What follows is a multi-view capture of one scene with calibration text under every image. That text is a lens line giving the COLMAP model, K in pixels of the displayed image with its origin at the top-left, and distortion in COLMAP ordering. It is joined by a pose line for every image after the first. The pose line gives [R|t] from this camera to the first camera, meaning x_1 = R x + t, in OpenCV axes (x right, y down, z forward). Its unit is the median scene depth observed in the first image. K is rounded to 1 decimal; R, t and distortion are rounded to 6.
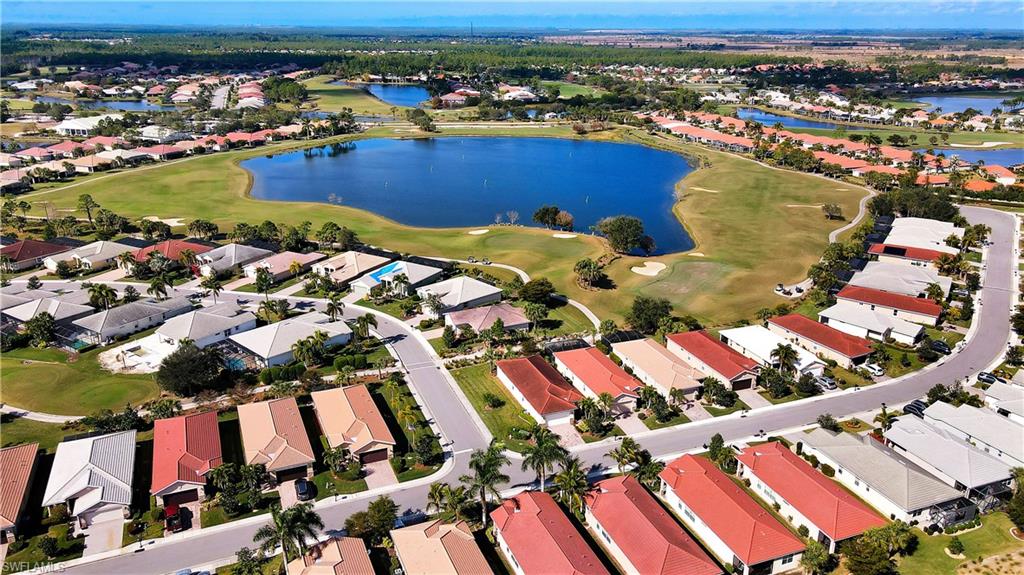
lens RADIAL K [[749.9, 0, 512.7], [0, 749.9, 284.8], [0, 0, 1]] dist [0.010349, 0.001735]
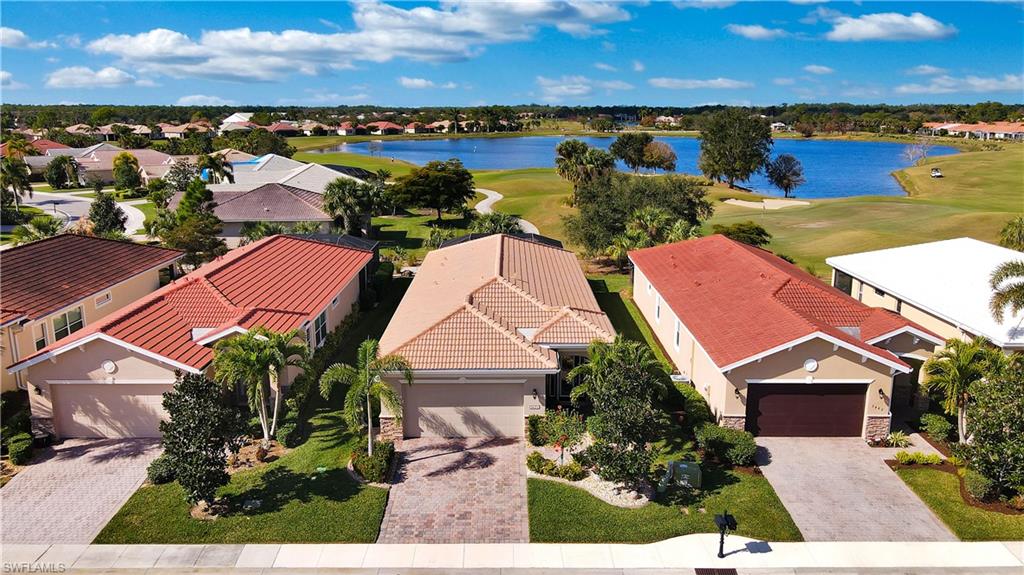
lens RADIAL K [[749.9, 0, 509.9], [0, 749.9, 286.0], [0, 0, 1]] dist [0.010349, 0.001735]
pose [[0.932955, 0.075868, -0.351908, 0.287667], [-0.112303, 0.990094, -0.084275, 0.121110], [0.342028, 0.118145, 0.932233, 0.754308]]
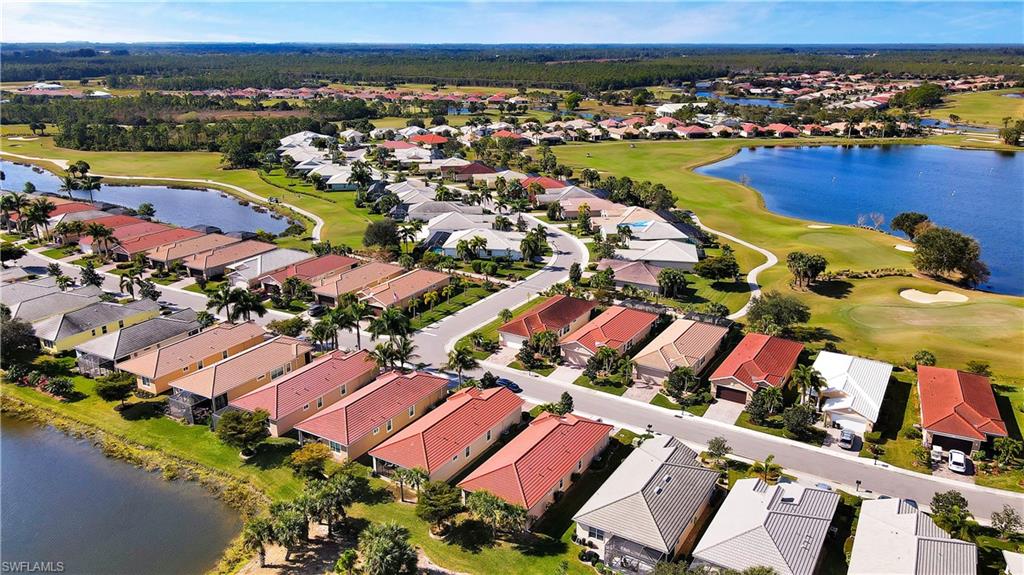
lens RADIAL K [[749.9, 0, 508.8], [0, 749.9, 289.2], [0, 0, 1]] dist [0.010349, 0.001735]
pose [[0.601335, 0.246321, -0.760080, 0.706620], [-0.261366, 0.959599, 0.104201, 0.005310], [0.755039, 0.136000, 0.641421, 0.290992]]
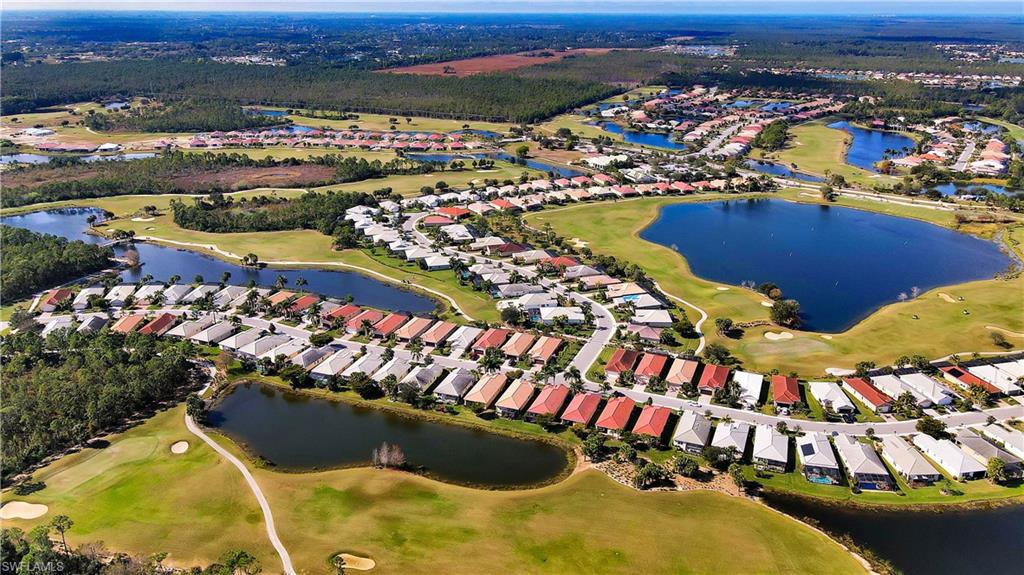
lens RADIAL K [[749.9, 0, 512.1], [0, 749.9, 287.7], [0, 0, 1]] dist [0.010349, 0.001735]
pose [[0.723949, 0.238129, -0.647451, 1.140863], [-0.226518, 0.968551, 0.102946, -0.228535], [0.651604, 0.072132, 0.755122, -0.895471]]
